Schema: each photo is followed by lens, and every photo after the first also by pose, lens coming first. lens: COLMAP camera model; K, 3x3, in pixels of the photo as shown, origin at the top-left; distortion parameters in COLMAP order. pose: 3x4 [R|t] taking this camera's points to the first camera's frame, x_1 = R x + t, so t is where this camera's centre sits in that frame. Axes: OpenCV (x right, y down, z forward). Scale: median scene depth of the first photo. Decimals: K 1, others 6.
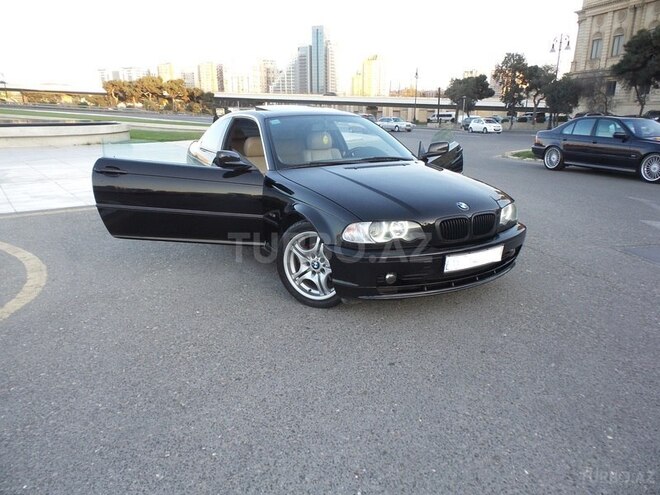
lens RADIAL K [[463.9, 0, 329.6], [0, 463.9, 244.9], [0, 0, 1]] dist [0.006697, -0.000982]
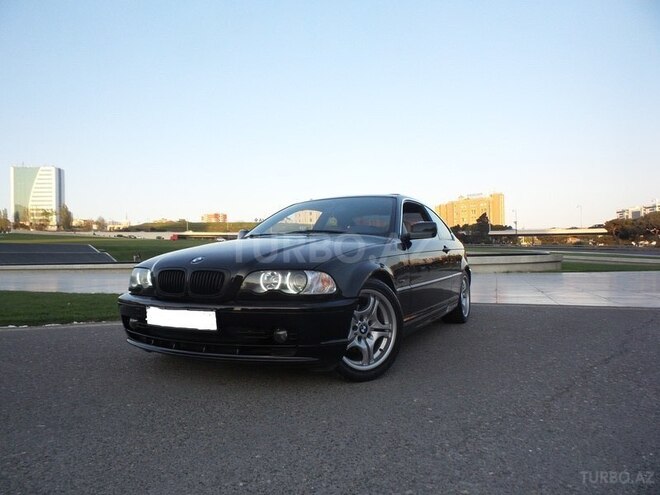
lens RADIAL K [[460.5, 0, 329.0], [0, 460.5, 245.3], [0, 0, 1]] dist [0.005595, 0.002125]
pose [[0.521859, -0.038299, -0.852172, 0.103049], [-0.214479, 0.961008, -0.174534, -0.000596], [0.825628, 0.273855, 0.493296, 0.066839]]
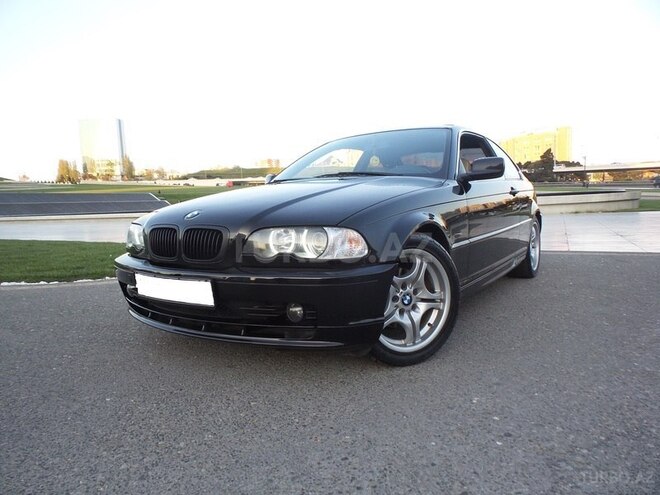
lens RADIAL K [[459.9, 0, 330.0], [0, 459.9, 247.5], [0, 0, 1]] dist [0.005867, 0.000209]
pose [[0.421646, 0.065429, -0.904397, 0.088421], [-0.208277, 0.977714, -0.026369, -0.004983], [0.882517, 0.199483, 0.425877, 0.078521]]
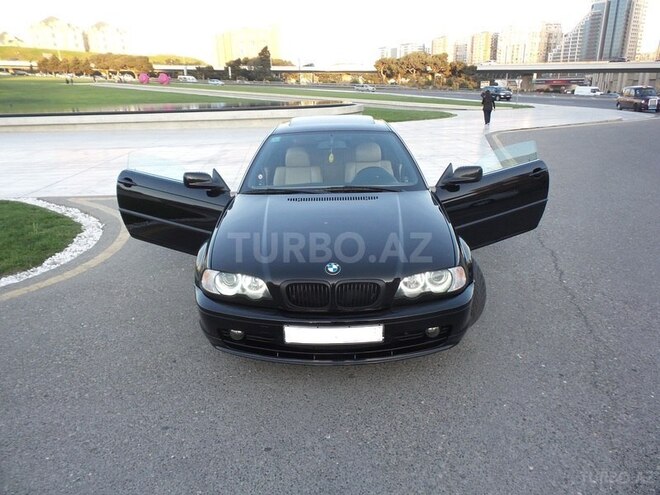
lens RADIAL K [[459.9, 0, 330.0], [0, 459.9, 247.5], [0, 0, 1]] dist [0.005867, 0.000209]
pose [[0.851769, 0.149389, -0.502168, 0.060328], [-0.117685, 0.988548, 0.094466, -0.017229], [0.510529, -0.021366, 0.859595, 0.026017]]
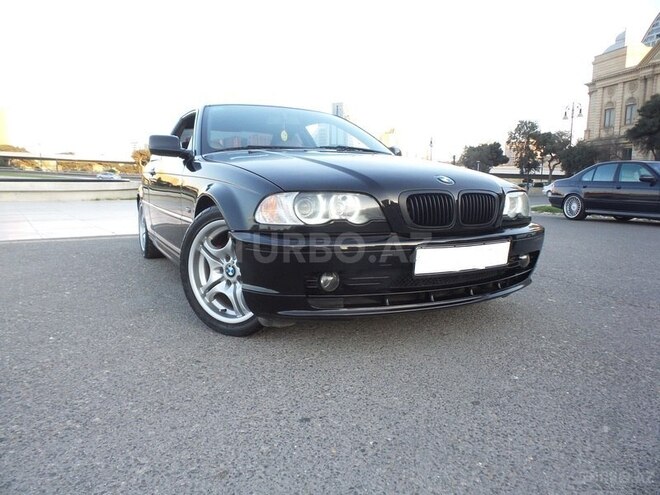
lens RADIAL K [[460.5, 0, 329.0], [0, 460.5, 245.3], [0, 0, 1]] dist [0.005595, 0.002125]
pose [[0.999063, 0.006974, -0.042703, 0.013174], [-0.013006, 0.989685, -0.142669, 0.009287], [0.041267, 0.143091, 0.988849, 0.030925]]
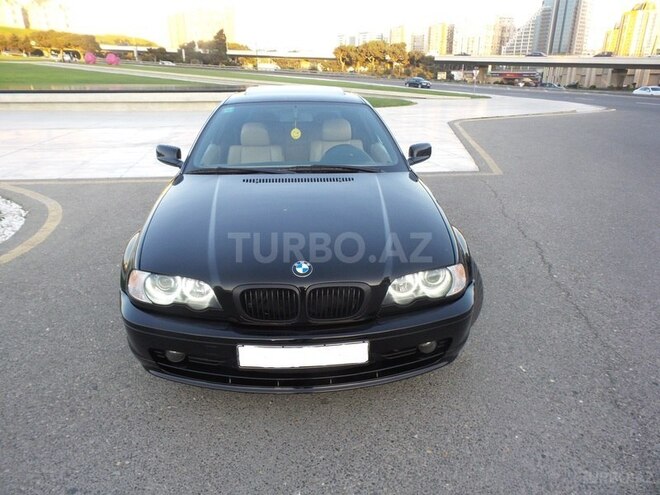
lens RADIAL K [[460.5, 0, 329.0], [0, 460.5, 245.3], [0, 0, 1]] dist [0.005595, 0.002125]
pose [[0.892754, 0.155256, -0.422948, 0.050770], [-0.123208, 0.987096, 0.102278, -0.015997], [0.433370, -0.039199, 0.900363, 0.039984]]
